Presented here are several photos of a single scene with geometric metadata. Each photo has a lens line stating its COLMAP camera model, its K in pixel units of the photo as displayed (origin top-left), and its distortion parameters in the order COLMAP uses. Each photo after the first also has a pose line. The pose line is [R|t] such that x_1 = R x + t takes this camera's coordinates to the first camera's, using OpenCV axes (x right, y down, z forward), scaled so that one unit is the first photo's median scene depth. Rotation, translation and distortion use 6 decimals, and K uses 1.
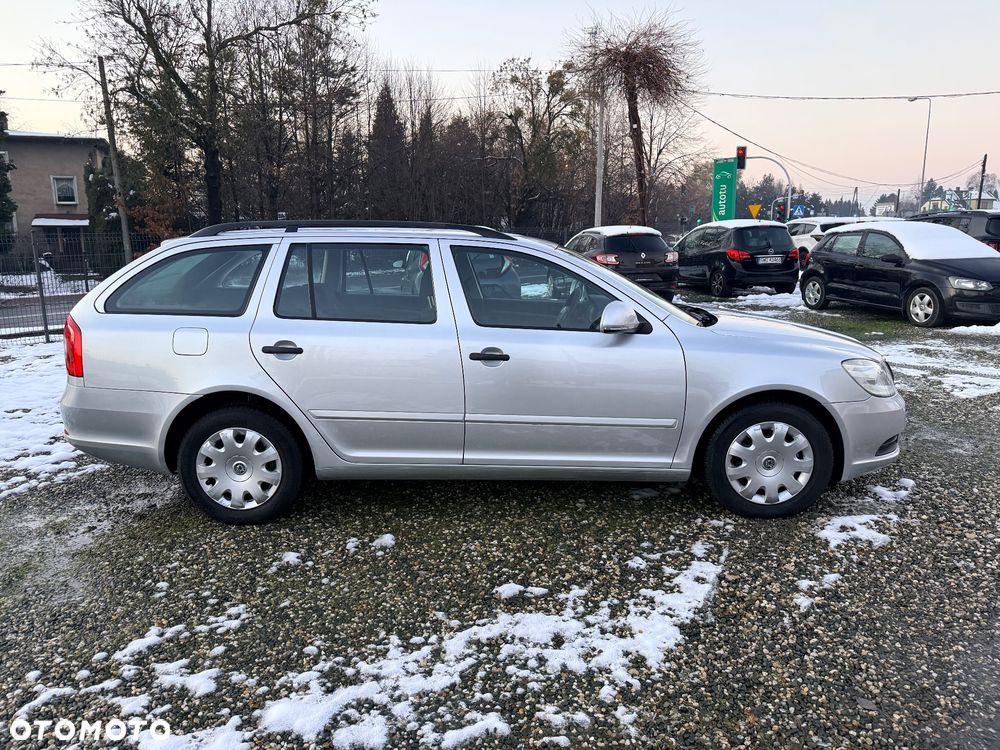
lens RADIAL K [[705.6, 0, 500.0], [0, 705.6, 375.0], [0, 0, 1]] dist [0.016791, -0.017588]
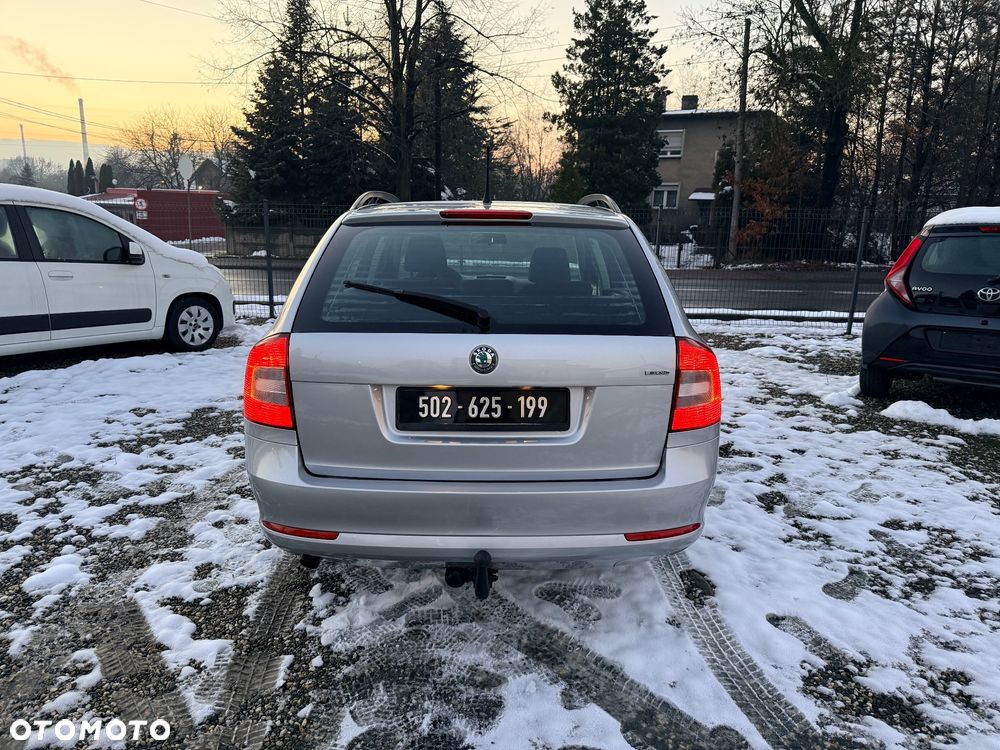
lens RADIAL K [[705.6, 0, 500.0], [0, 705.6, 375.0], [0, 0, 1]] dist [0.016791, -0.017588]
pose [[0.609749, 0.205258, -0.765556, 0.036456], [-0.180629, 0.976455, 0.117936, -0.027642], [0.771738, 0.066370, 0.632468, 0.130293]]
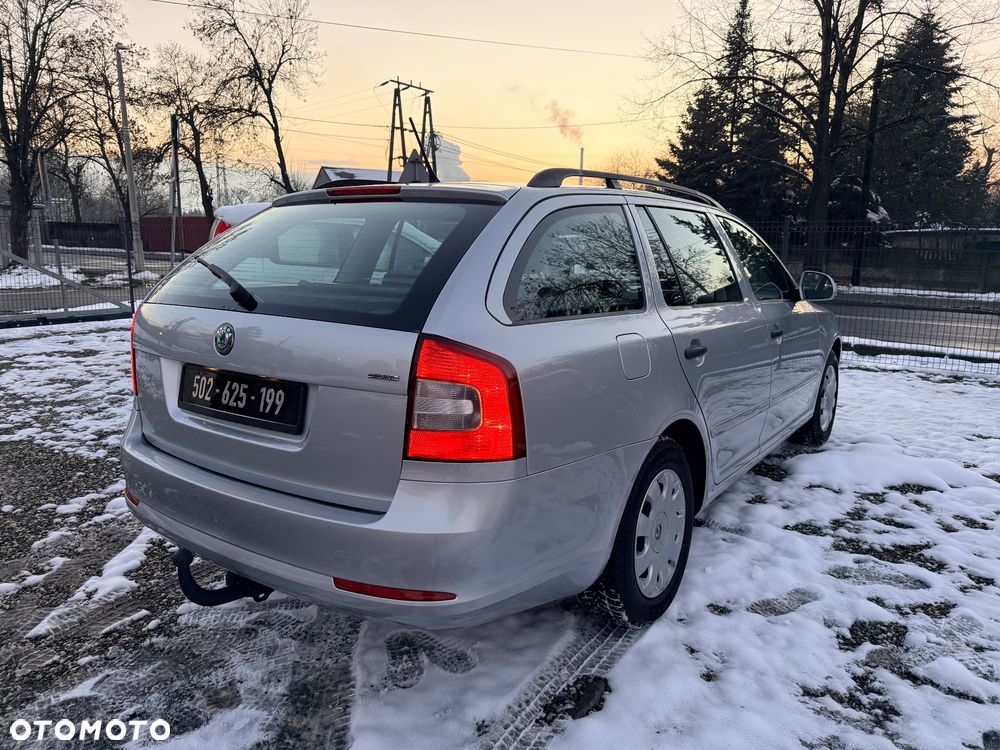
lens RADIAL K [[705.6, 0, 500.0], [0, 705.6, 375.0], [0, 0, 1]] dist [0.016791, -0.017588]
pose [[0.035766, 0.209355, -0.977185, 0.043668], [-0.205059, 0.958543, 0.197855, -0.033869], [0.978096, 0.193305, 0.077213, 0.181544]]
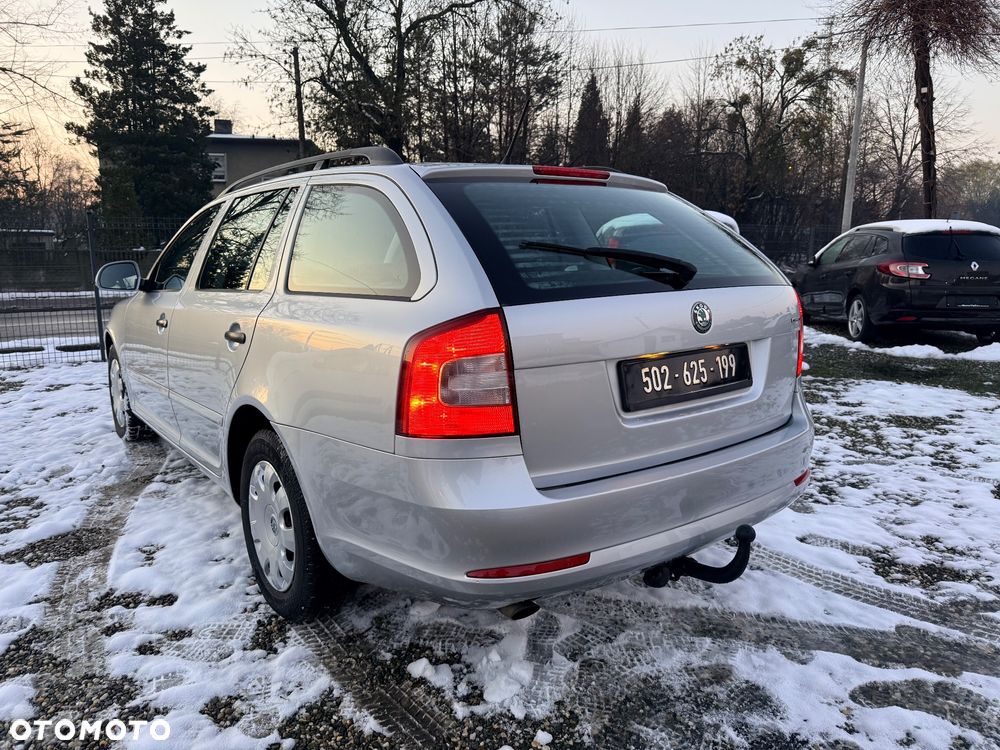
lens RADIAL K [[705.6, 0, 500.0], [0, 705.6, 375.0], [0, 0, 1]] dist [0.016791, -0.017588]
pose [[0.961676, 0.066805, -0.265927, -0.008476], [-0.069949, 0.997548, -0.002359, -0.016549], [0.265117, 0.020870, 0.963990, 0.111410]]
